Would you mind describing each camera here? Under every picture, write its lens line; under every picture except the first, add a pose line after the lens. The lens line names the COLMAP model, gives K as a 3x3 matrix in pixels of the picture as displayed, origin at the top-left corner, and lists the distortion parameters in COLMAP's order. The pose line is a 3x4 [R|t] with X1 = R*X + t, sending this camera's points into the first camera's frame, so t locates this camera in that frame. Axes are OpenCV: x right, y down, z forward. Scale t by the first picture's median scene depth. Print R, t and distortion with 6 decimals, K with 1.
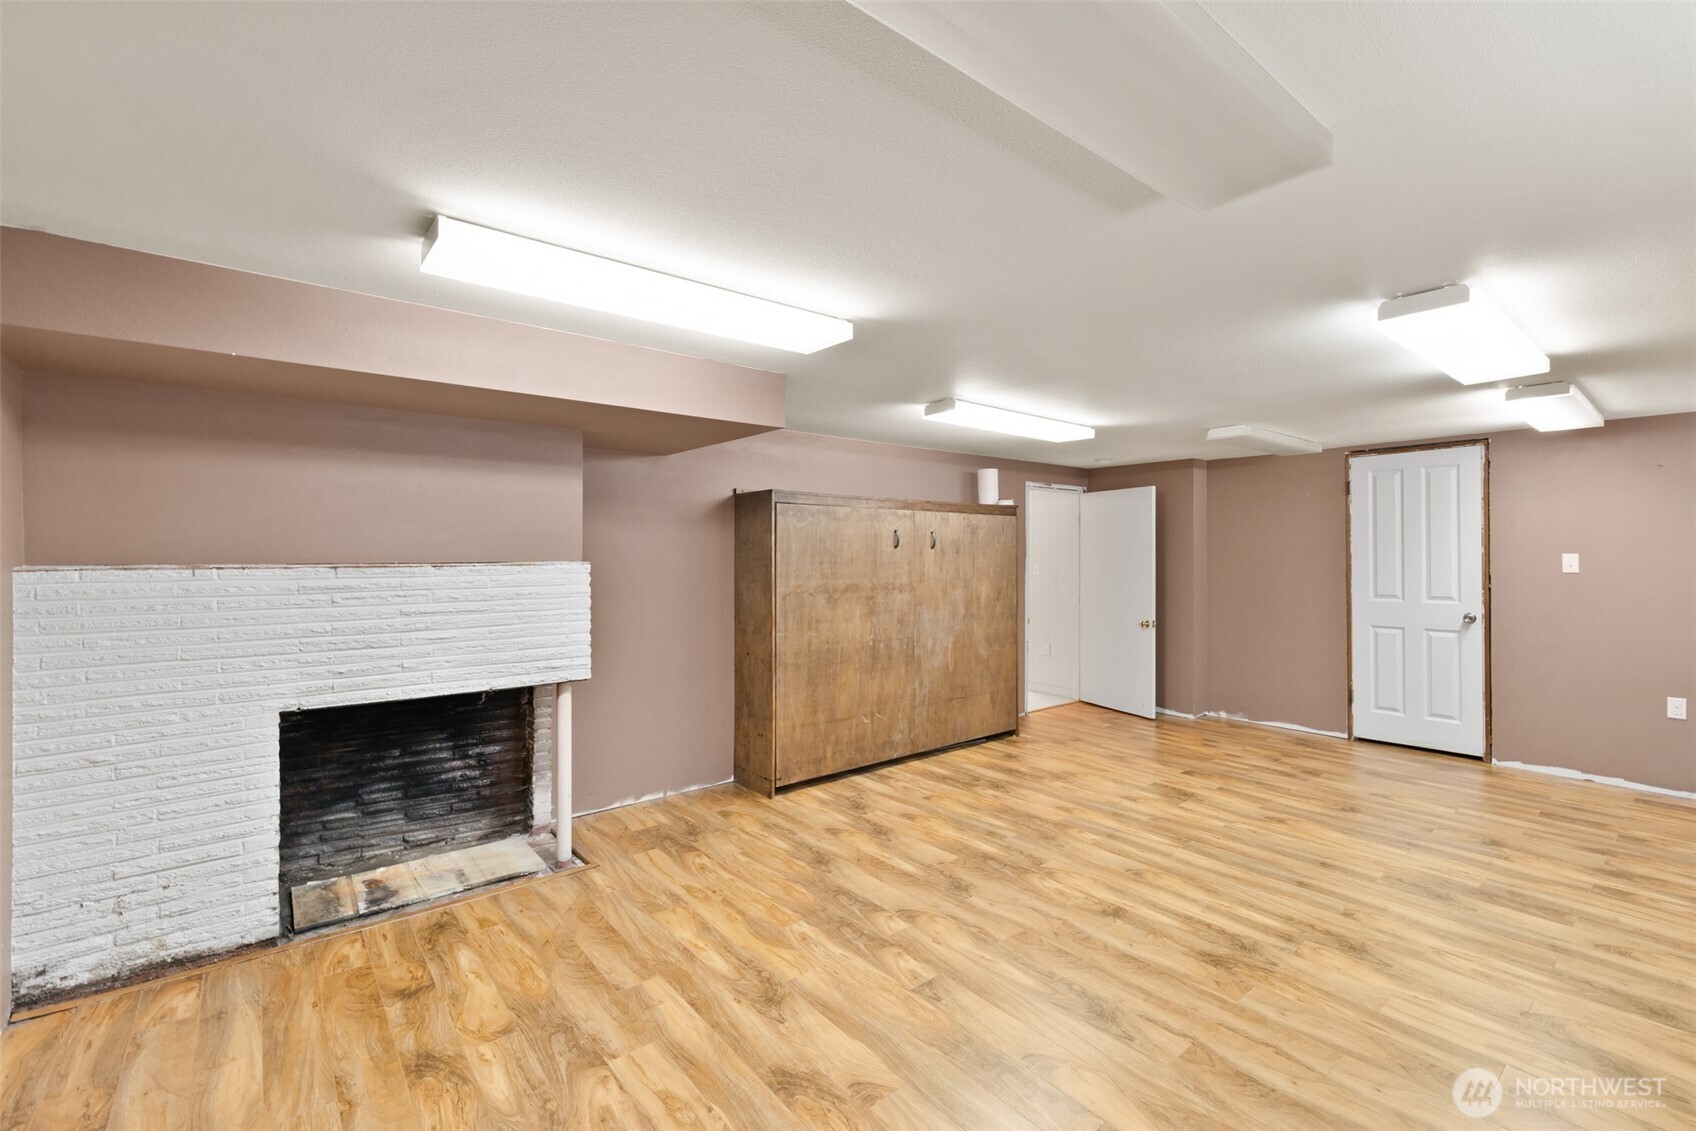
lens RADIAL K [[730.7, 0, 845.8], [0, 730.7, 556.0], [0, 0, 1]] dist [-0.000529, -0.000142]
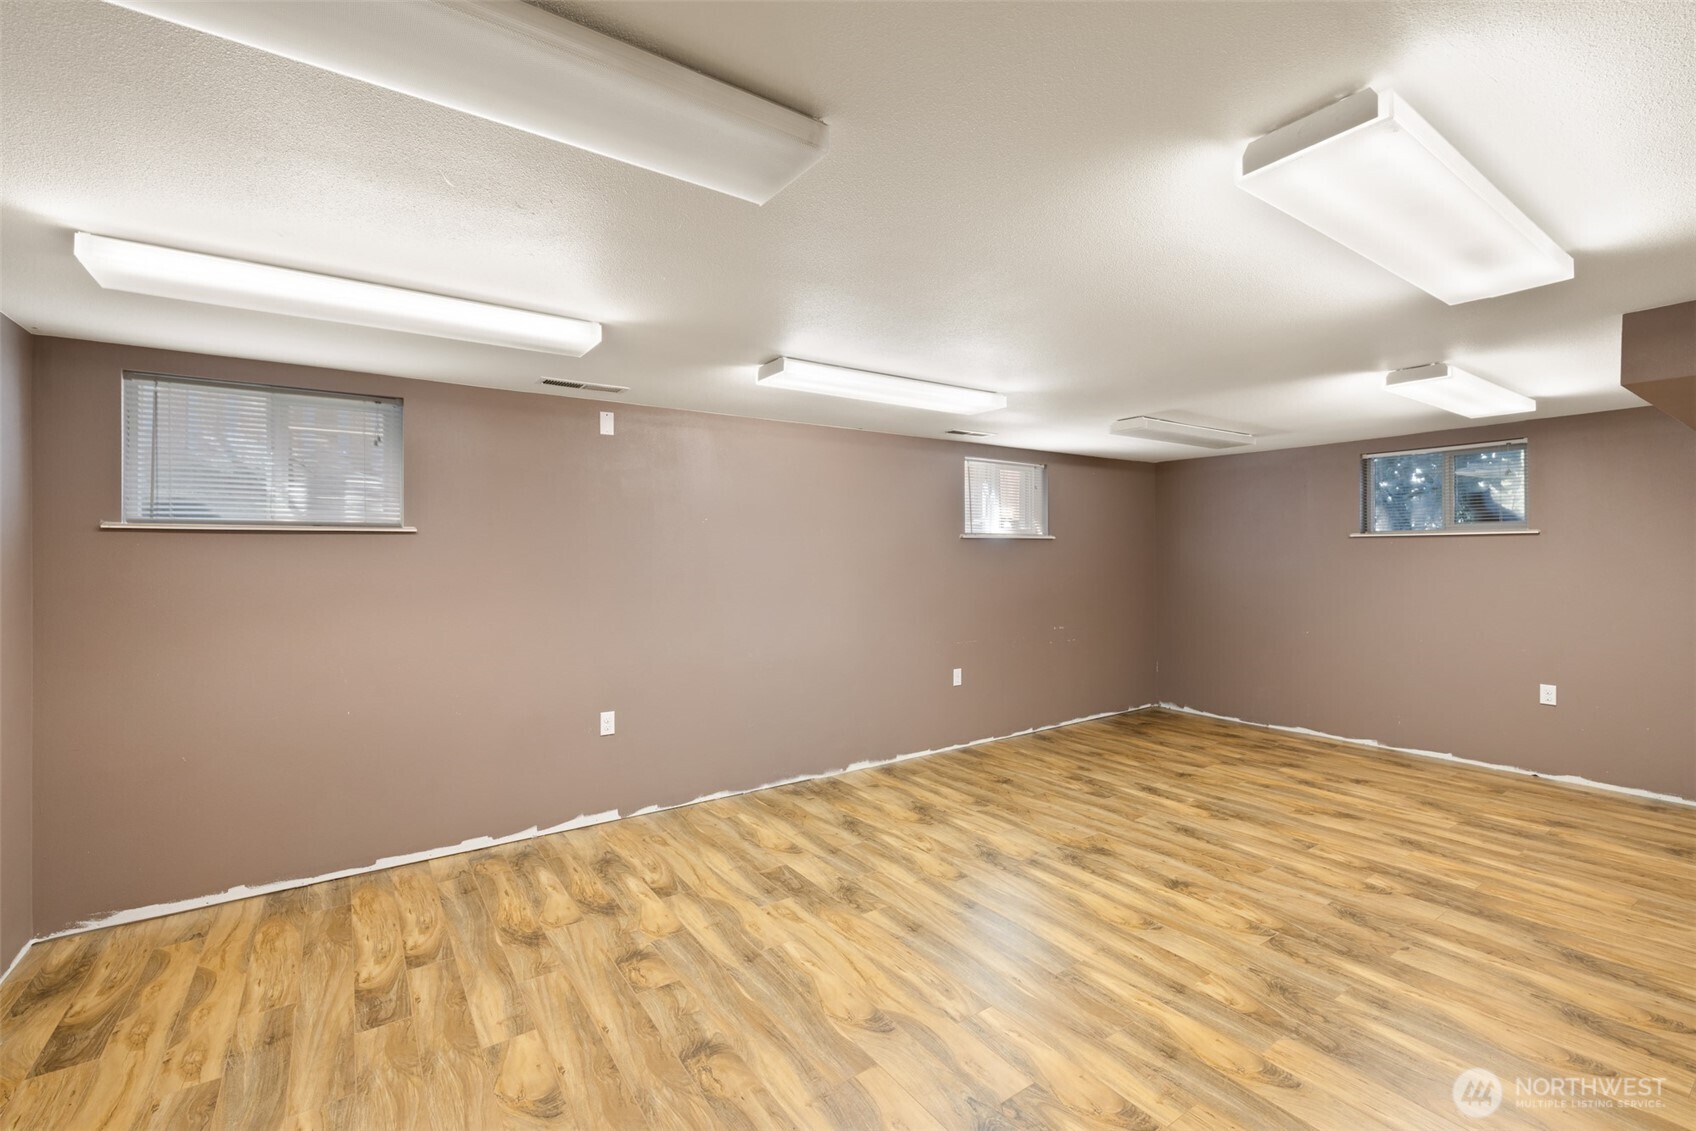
lens RADIAL K [[730.7, 0, 850.2], [0, 730.7, 558.7], [0, 0, 1]] dist [-0.000529, -0.000142]
pose [[-0.997098, 0.007699, 0.075743, 0.730895], [0.008124, 0.999953, 0.005298, -0.002735], [-0.075698, 0.005897, -0.997113, 2.020329]]
